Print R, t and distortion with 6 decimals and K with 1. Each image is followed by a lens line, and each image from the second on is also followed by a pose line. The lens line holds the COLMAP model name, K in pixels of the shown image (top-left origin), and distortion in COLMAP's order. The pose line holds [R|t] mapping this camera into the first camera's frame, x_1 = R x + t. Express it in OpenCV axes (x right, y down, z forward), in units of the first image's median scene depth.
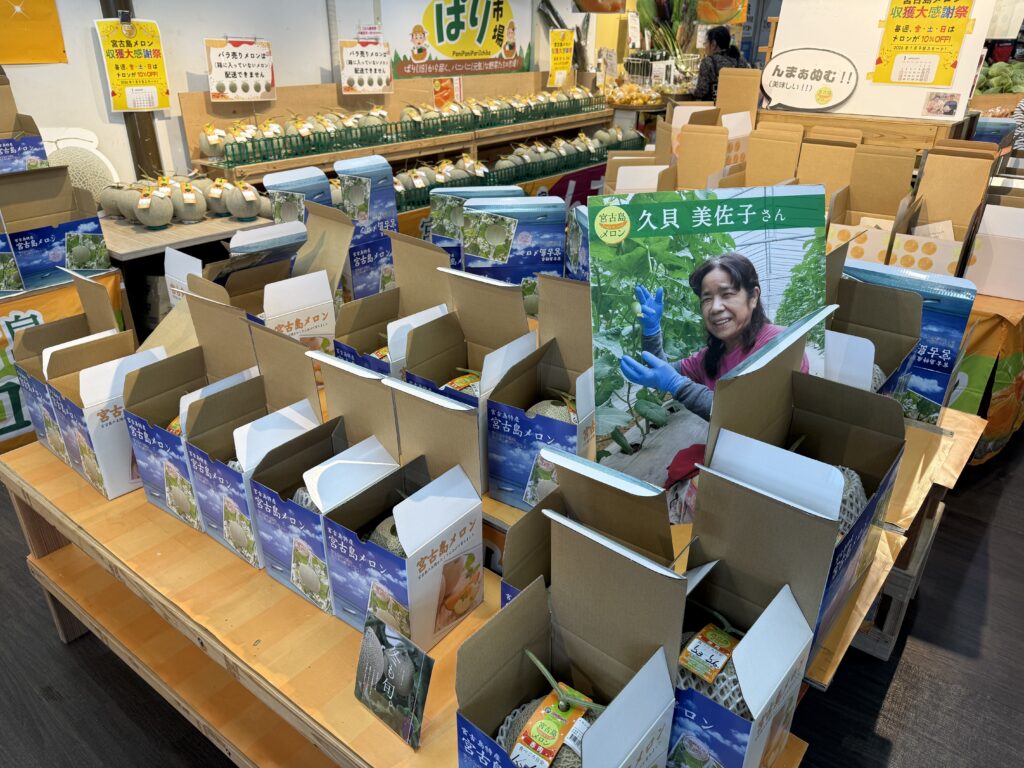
lens RADIAL K [[737.9, 0, 506.7], [0, 737.9, 394.6], [0, 0, 1]] dist [0.027695, -0.029033]
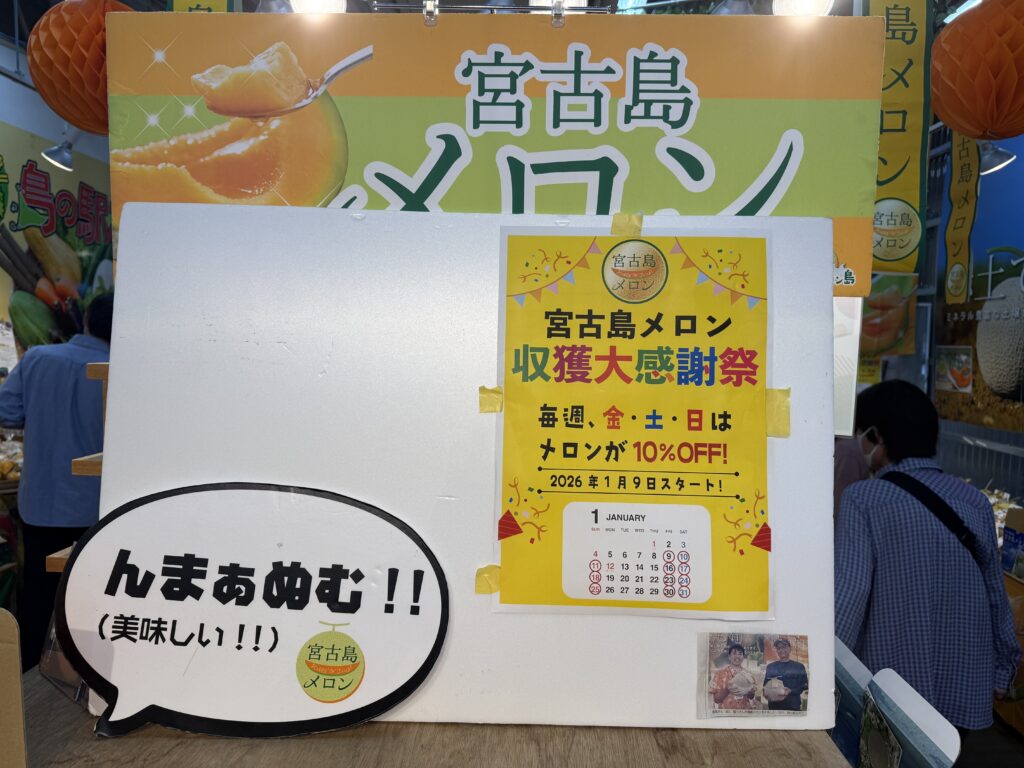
lens RADIAL K [[737.9, 0, 516.7], [0, 737.9, 383.9], [0, 0, 1]] dist [0.027695, -0.029033]
pose [[0.806887, -0.021264, 0.590323, 0.348886], [0.246704, 0.920153, -0.304064, -0.415204], [-0.536722, 0.390981, 0.747706, 0.781189]]
